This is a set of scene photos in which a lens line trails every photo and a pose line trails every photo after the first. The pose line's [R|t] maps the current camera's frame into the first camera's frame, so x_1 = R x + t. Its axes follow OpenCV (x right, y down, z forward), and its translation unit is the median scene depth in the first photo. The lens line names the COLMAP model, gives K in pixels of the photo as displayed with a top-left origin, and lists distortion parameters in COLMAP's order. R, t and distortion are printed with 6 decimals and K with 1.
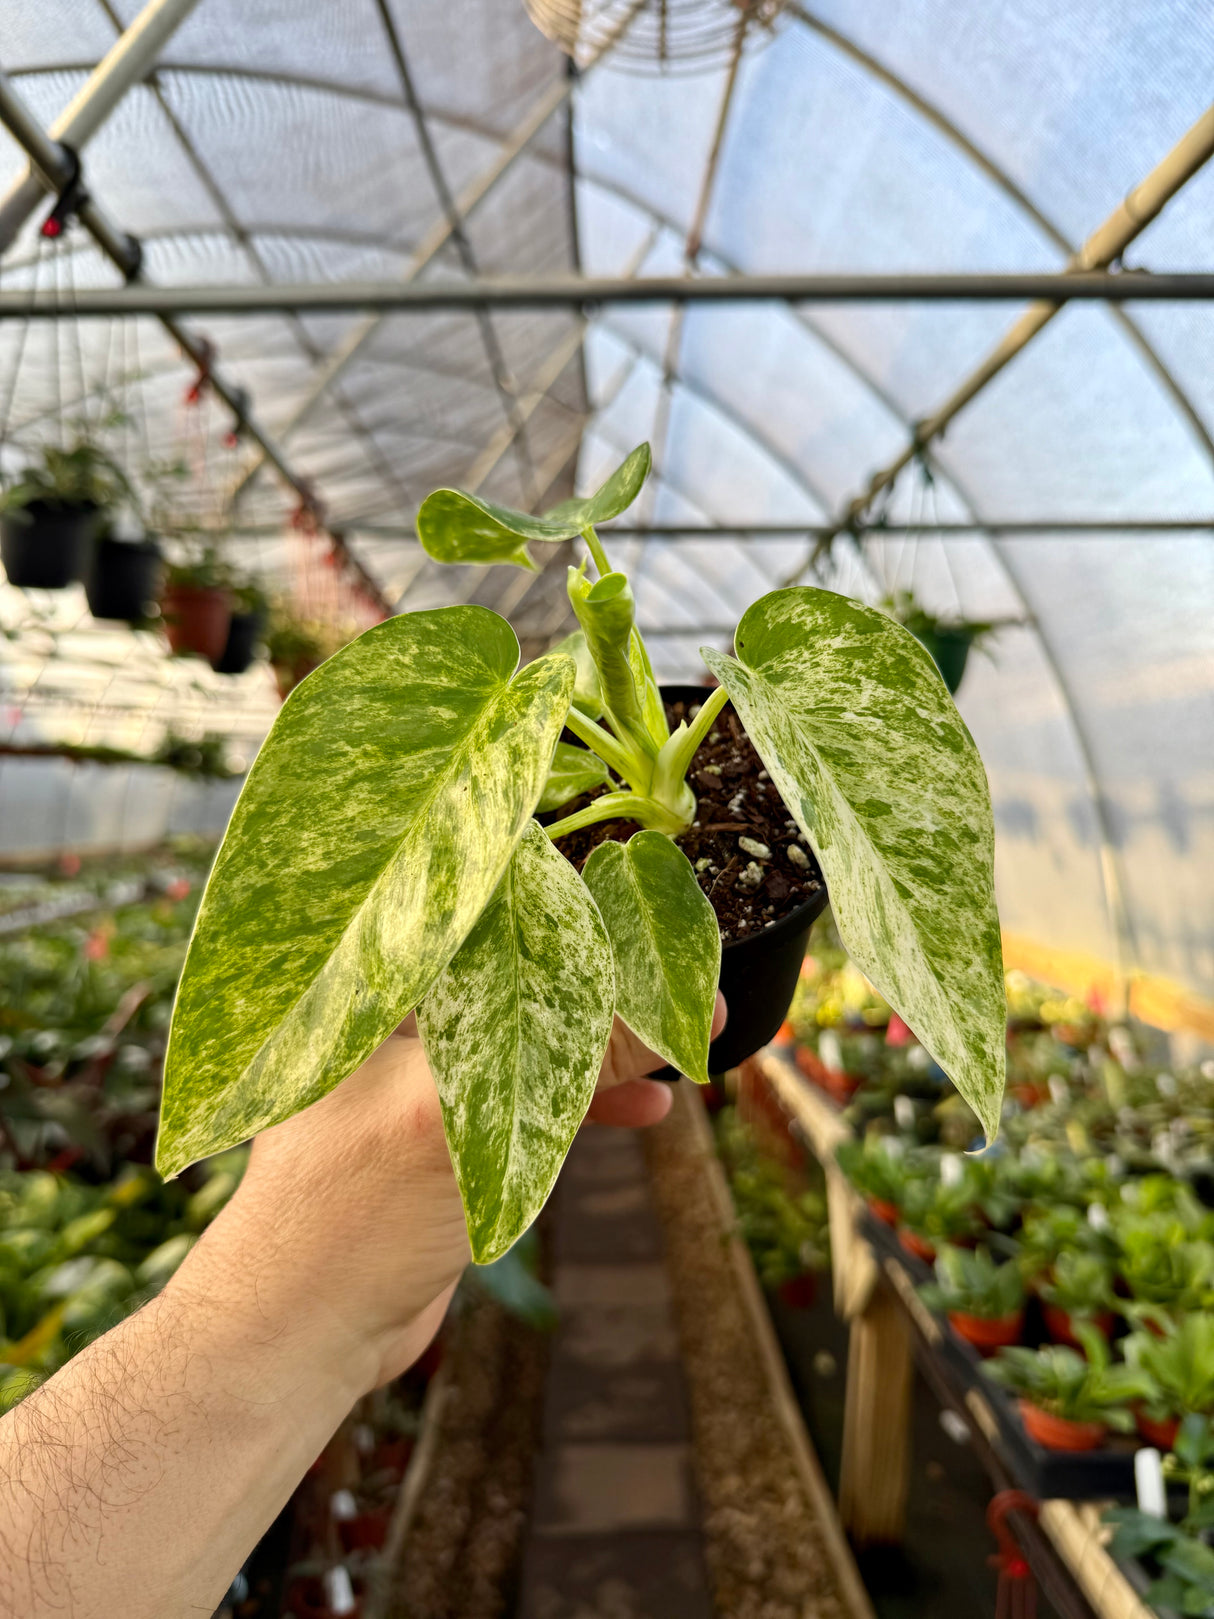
lens RADIAL K [[1318.5, 0, 611.0], [0, 1318.5, 840.4], [0, 0, 1]] dist [-0.021880, -0.006111]
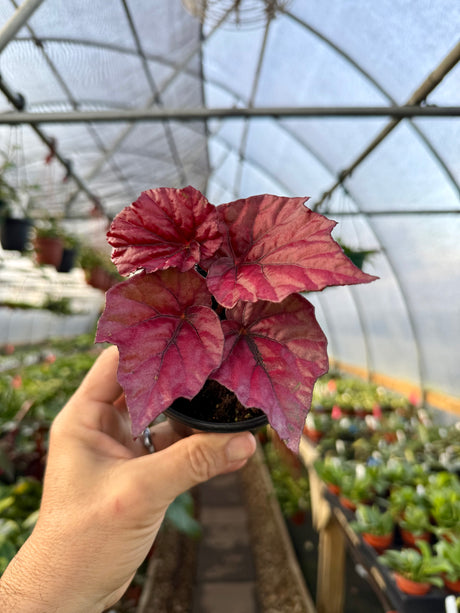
lens RADIAL K [[426.8, 0, 233.1], [0, 426.8, 308.7], [0, 0, 1]] dist [-0.001180, -0.001140]
pose [[0.999693, -0.010932, 0.022257, 0.005765], [0.012015, 0.998722, -0.049102, -0.016588], [-0.021692, 0.049354, 0.998546, 0.186715]]
